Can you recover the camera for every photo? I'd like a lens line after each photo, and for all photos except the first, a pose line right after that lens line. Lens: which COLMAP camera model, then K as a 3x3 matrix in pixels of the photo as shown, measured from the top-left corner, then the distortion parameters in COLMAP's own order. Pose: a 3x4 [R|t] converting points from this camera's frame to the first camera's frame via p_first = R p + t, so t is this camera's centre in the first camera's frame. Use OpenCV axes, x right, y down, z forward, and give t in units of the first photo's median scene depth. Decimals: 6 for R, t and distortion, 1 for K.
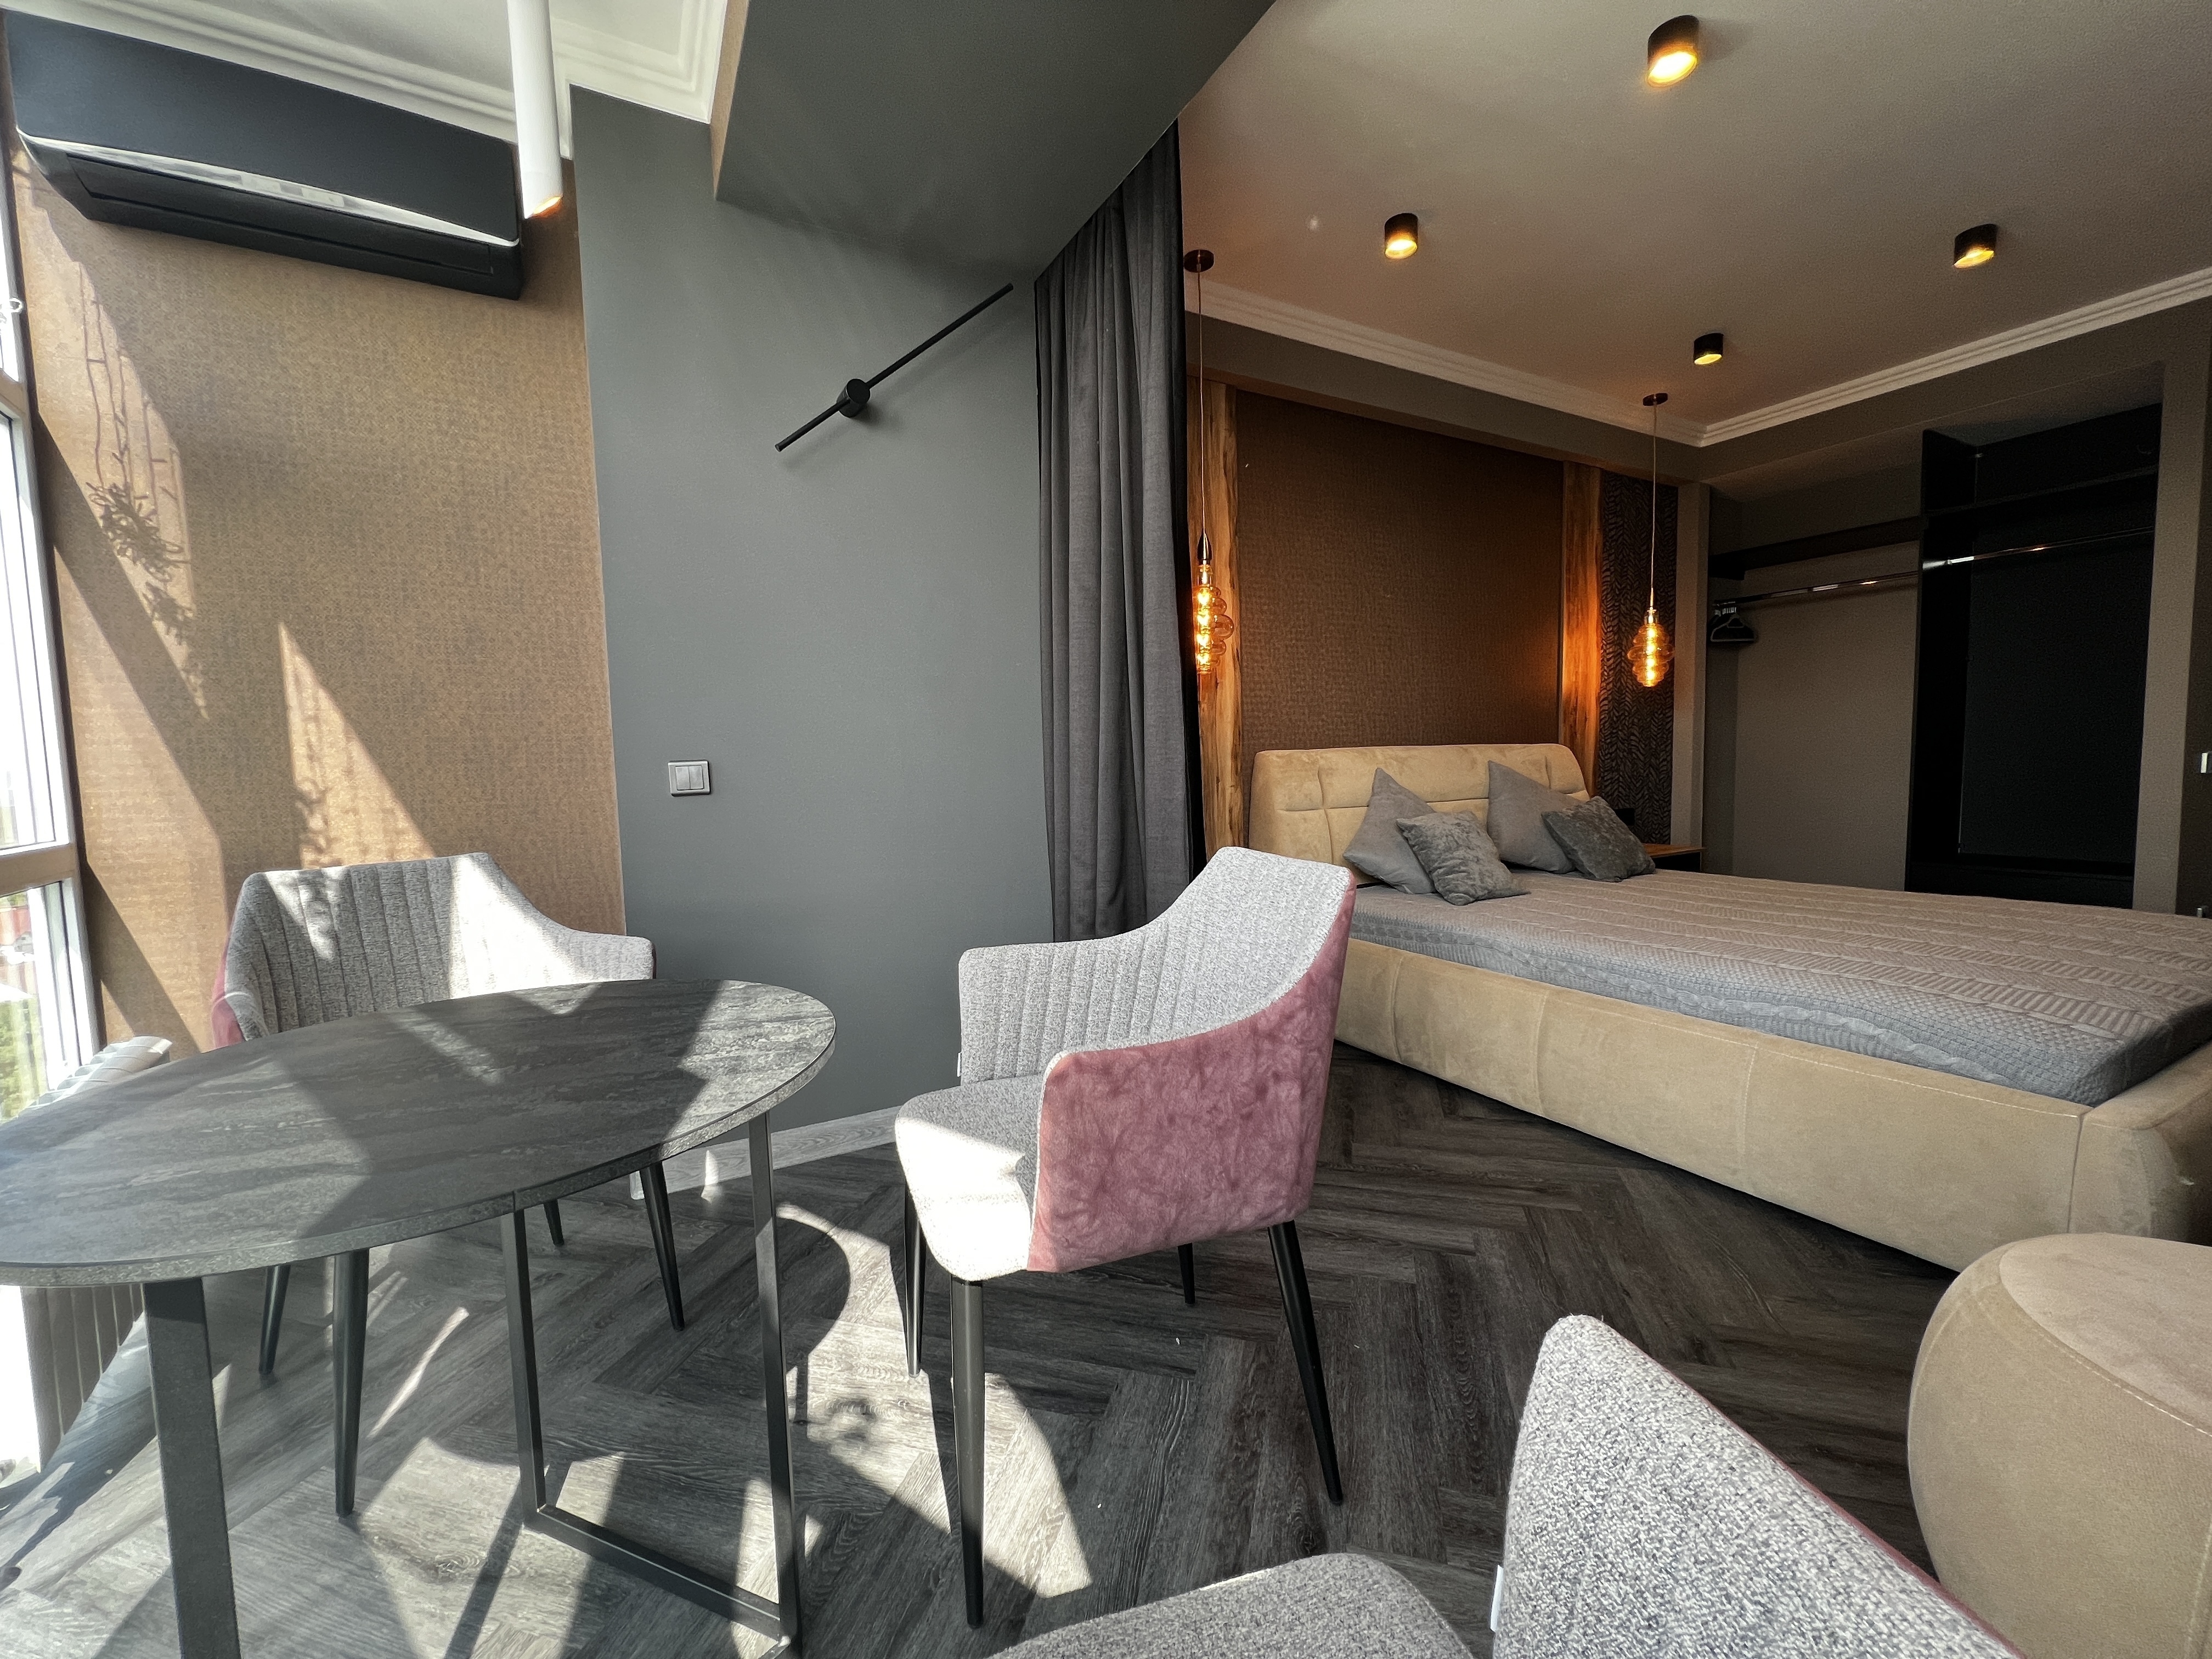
lens RADIAL K [[887.7, 0, 1108.9], [0, 887.7, 823.5], [0, 0, 1]] dist [0.001050, 0.001990]
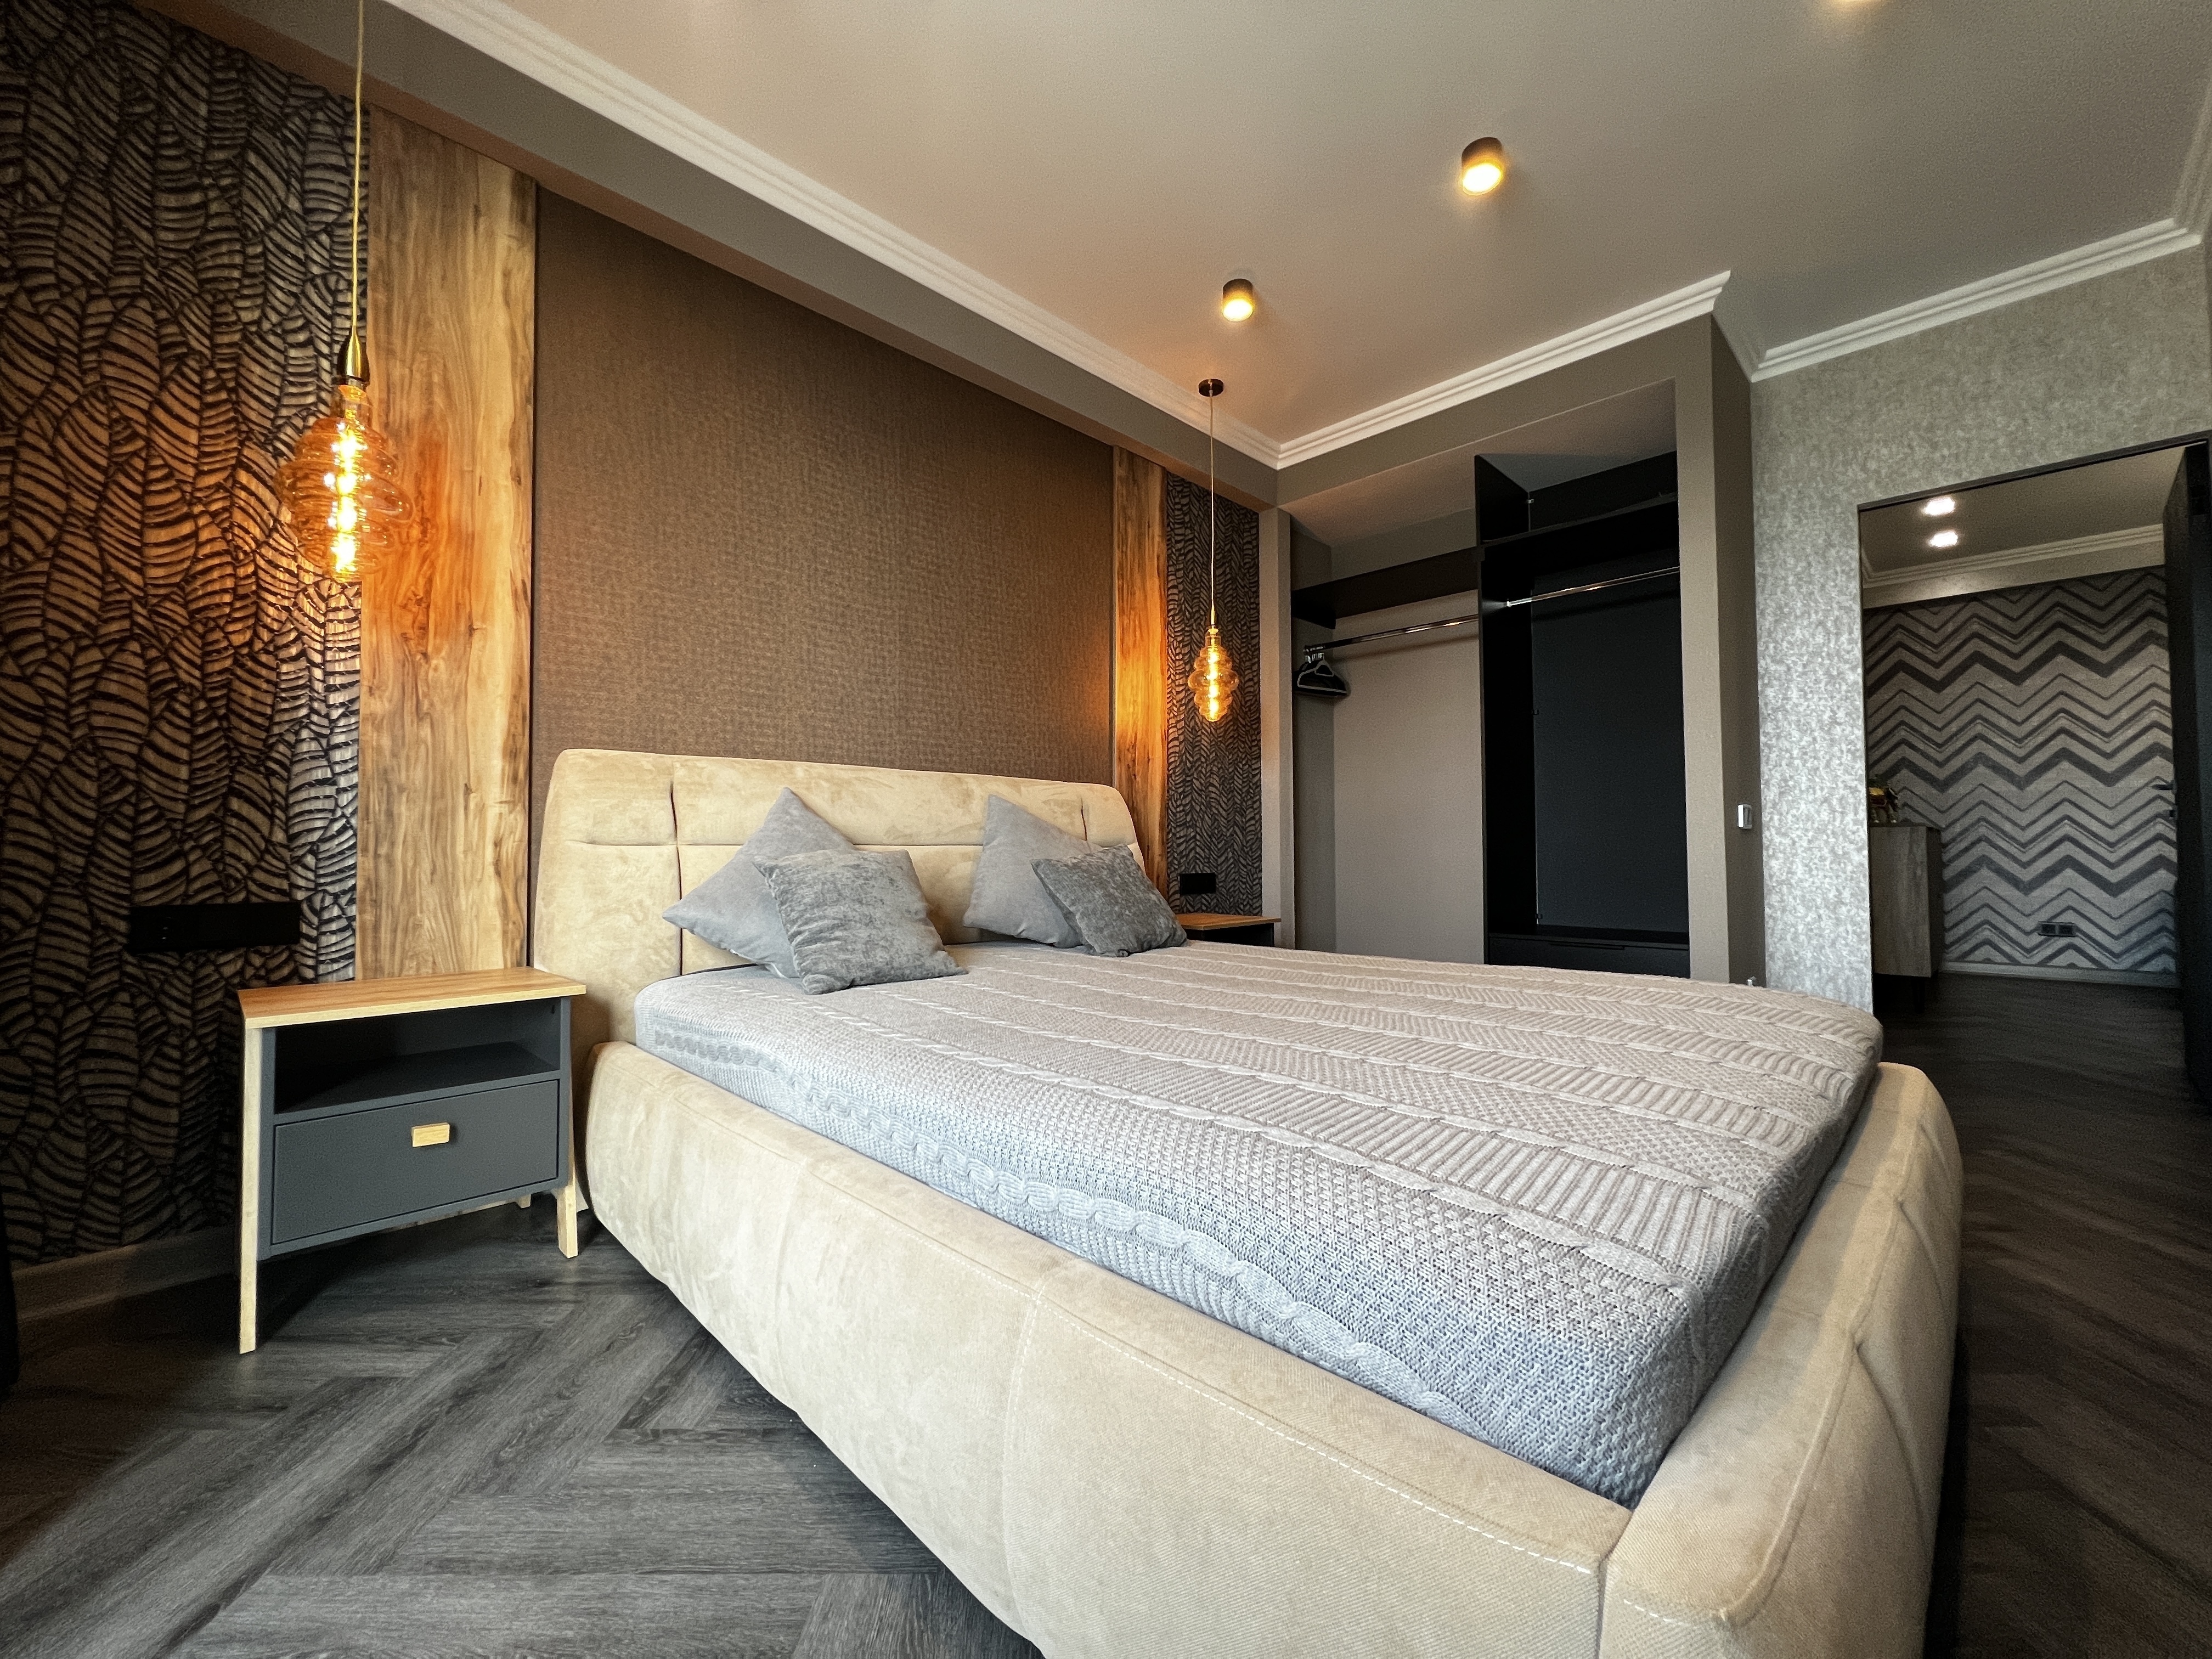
lens RADIAL K [[887.7, 0, 1099.0], [0, 887.7, 825.5], [0, 0, 1]] dist [0.001050, 0.001990]
pose [[0.963767, 0.028235, 0.265249, 0.344921], [0.000097, 0.994345, -0.106198, 0.034676], [-0.266747, 0.102376, 0.958314, 0.297282]]
